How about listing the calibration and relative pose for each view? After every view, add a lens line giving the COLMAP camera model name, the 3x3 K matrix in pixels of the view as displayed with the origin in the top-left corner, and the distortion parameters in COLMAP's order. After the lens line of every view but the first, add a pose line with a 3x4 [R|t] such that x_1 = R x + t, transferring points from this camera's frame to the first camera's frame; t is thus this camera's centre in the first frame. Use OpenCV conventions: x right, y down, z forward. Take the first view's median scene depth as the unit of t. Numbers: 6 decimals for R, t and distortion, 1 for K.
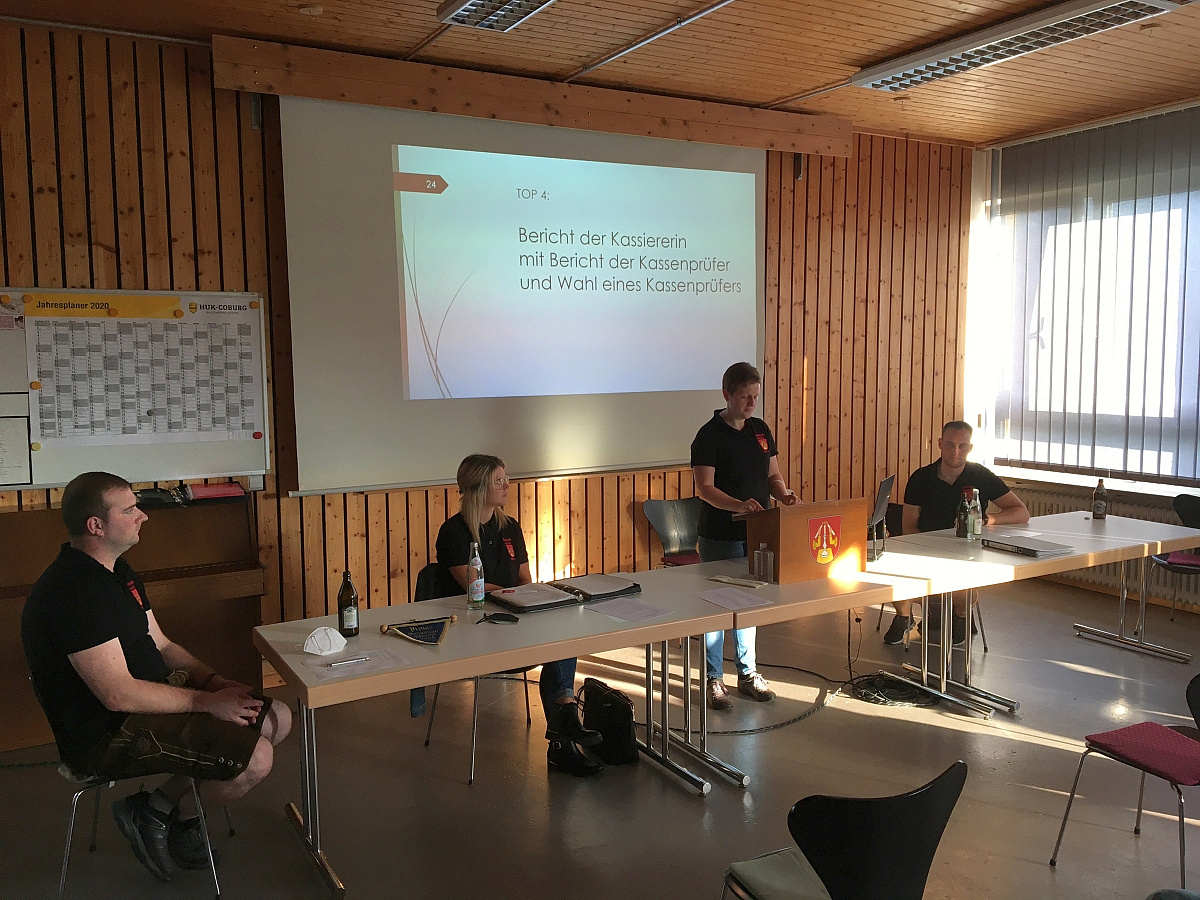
lens RADIAL K [[1004.6, 0, 605.4], [0, 1004.6, 438.8], [0, 0, 1]] dist [0.073244, -0.106222]
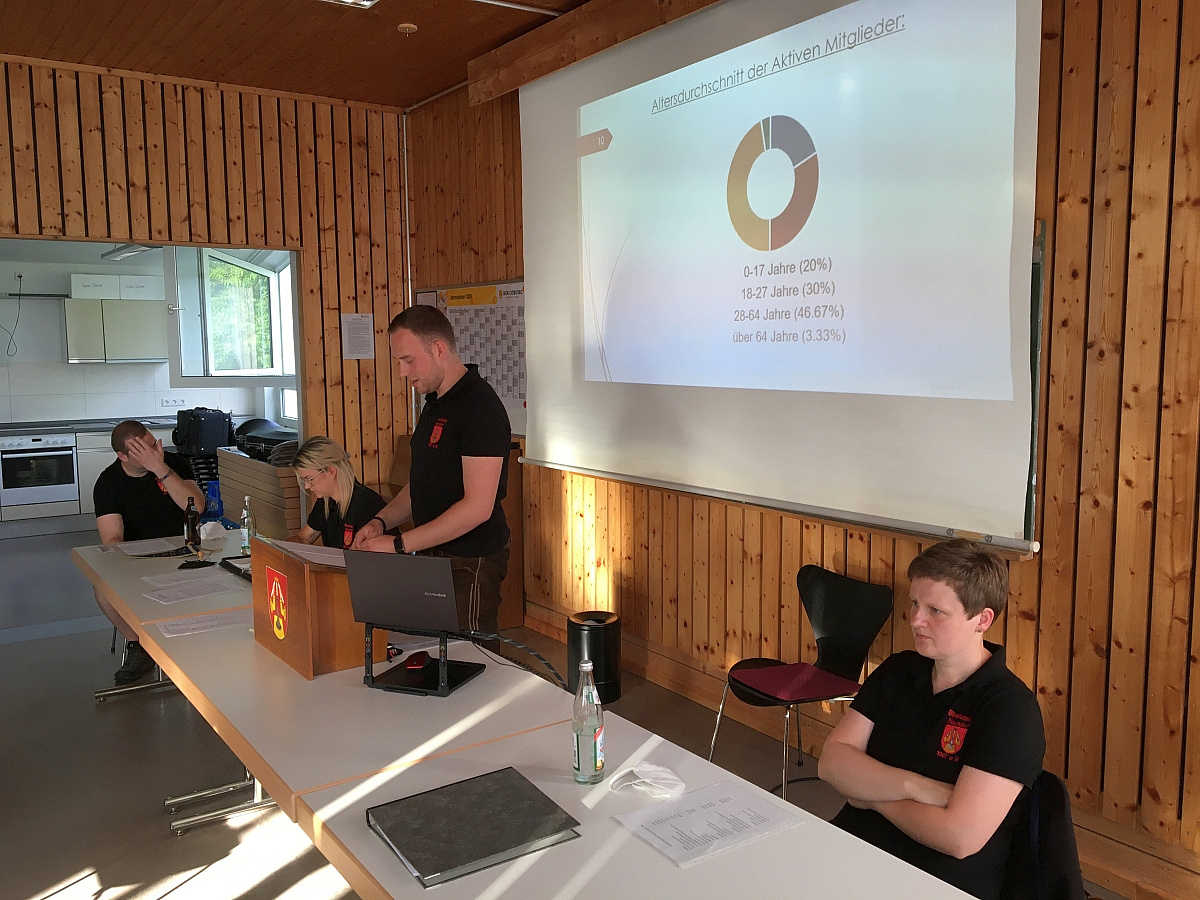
lens RADIAL K [[1004.6, 0, 607.7], [0, 1004.6, 447.7], [0, 0, 1]] dist [0.073244, -0.106222]
pose [[0.090420, 0.114351, -0.989317, 0.793887], [-0.077370, 0.991191, 0.107496, -0.085137], [0.992894, 0.066823, 0.098471, 1.002005]]
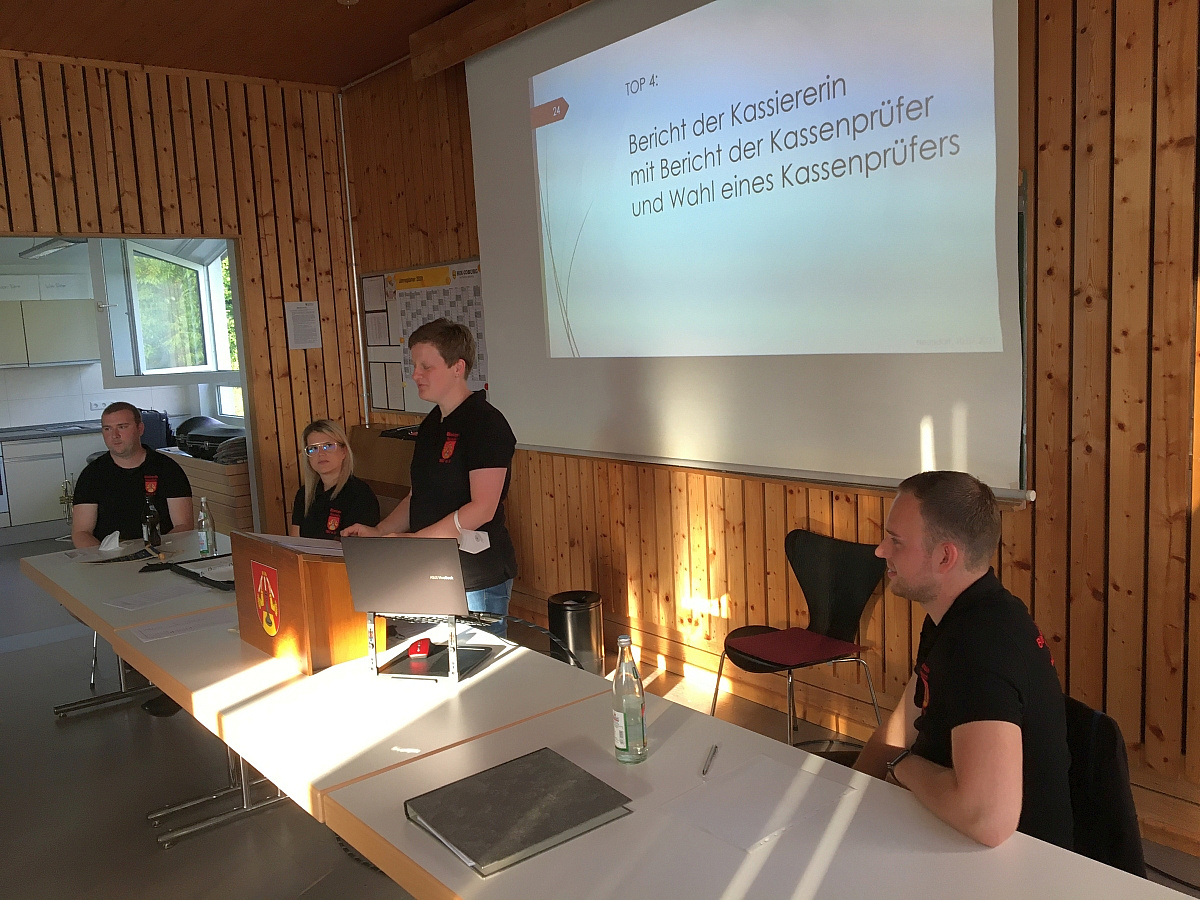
lens RADIAL K [[1004.6, 0, 607.5], [0, 1004.6, 447.1], [0, 0, 1]] dist [0.073244, -0.106222]
pose [[0.162810, 0.121415, -0.979158, 0.774603], [-0.034105, 0.992499, 0.117398, -0.072666], [0.986068, 0.014281, 0.165730, 0.966746]]
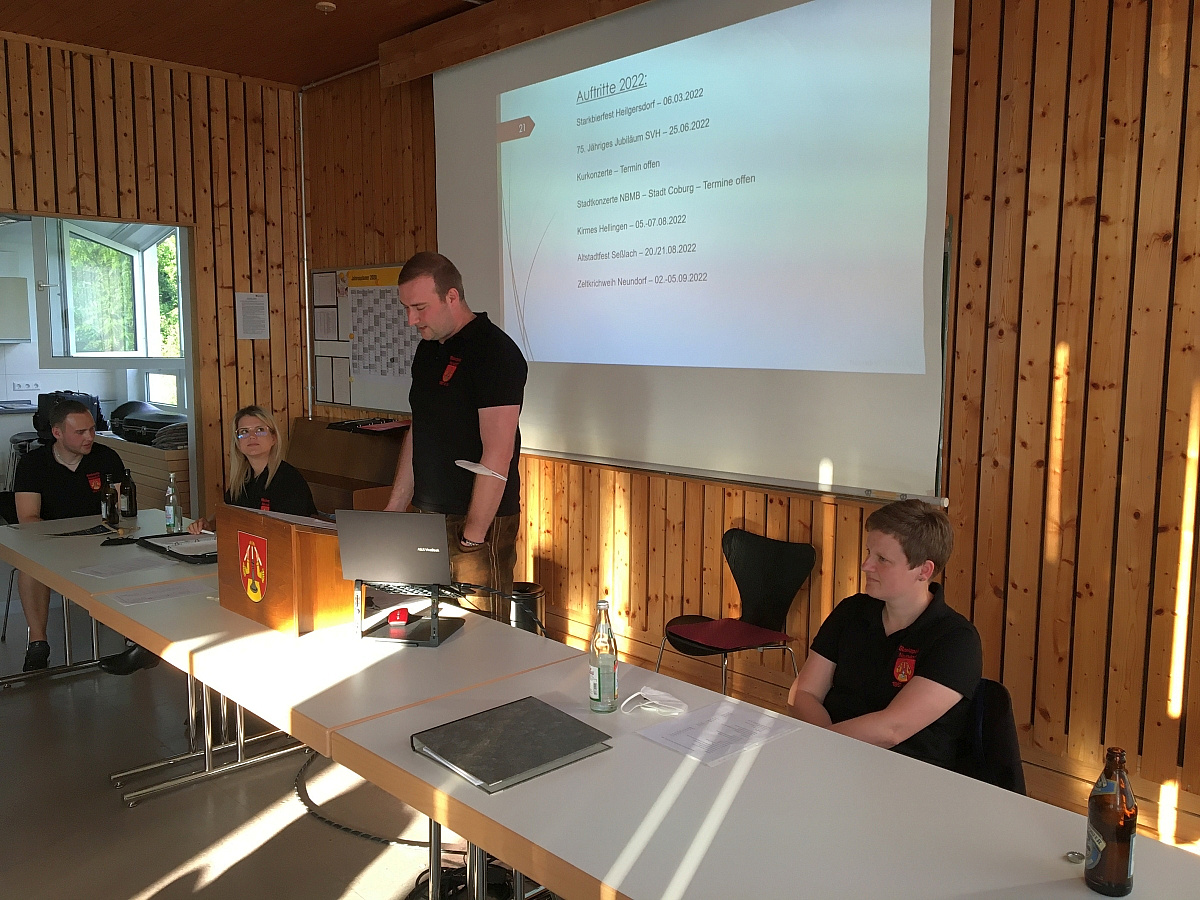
lens RADIAL K [[1004.6, 0, 608.5], [0, 1004.6, 448.2], [0, 0, 1]] dist [0.073244, -0.106222]
pose [[0.242864, 0.119701, -0.962647, 0.826701], [-0.089884, 0.990865, 0.100534, -0.065755], [0.965887, 0.062110, 0.251405, 0.922015]]
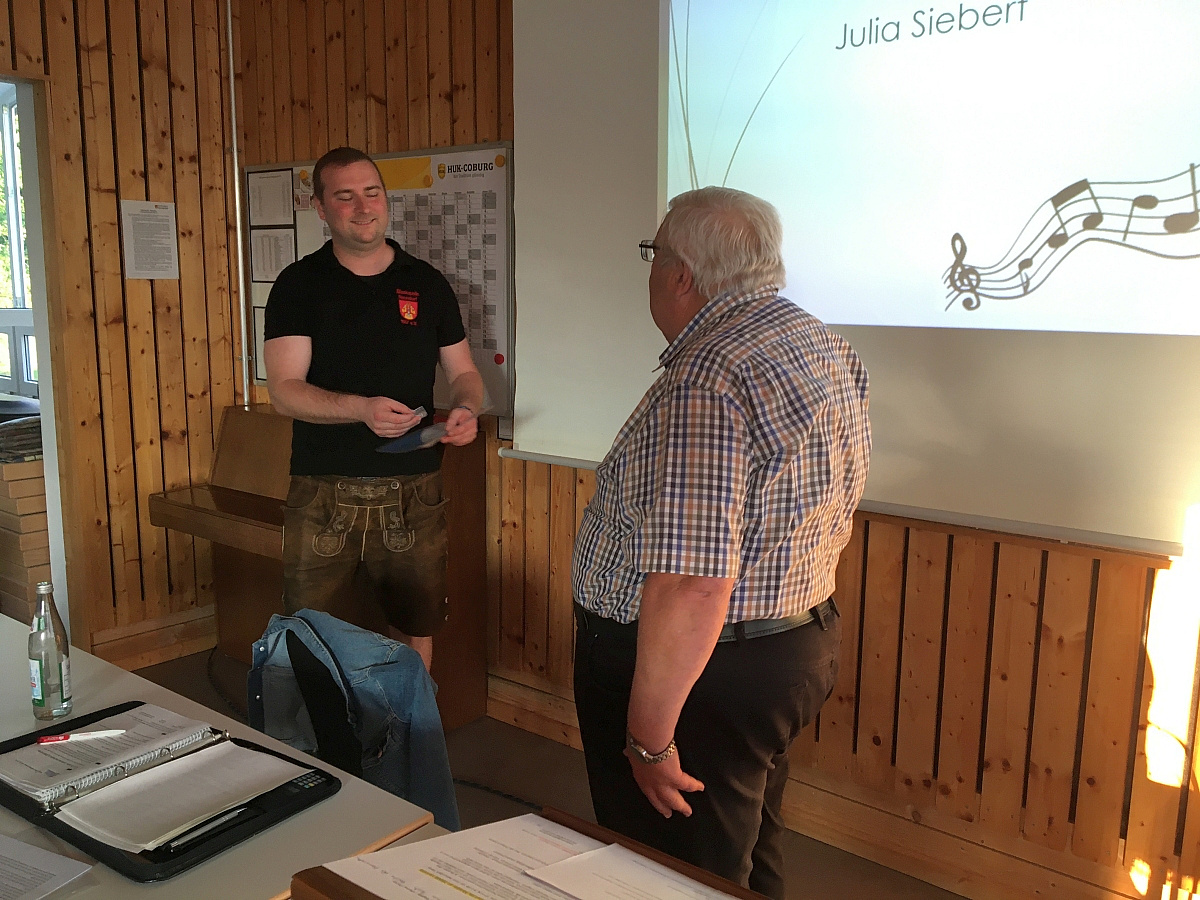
lens RADIAL K [[1004.6, 0, 604.5], [0, 1004.6, 445.4], [0, 0, 1]] dist [0.073244, -0.106222]
pose [[0.373153, 0.158982, -0.914047, 0.312311], [-0.095013, 0.986577, 0.132809, -0.043115], [0.922892, 0.037288, 0.383250, 0.824836]]
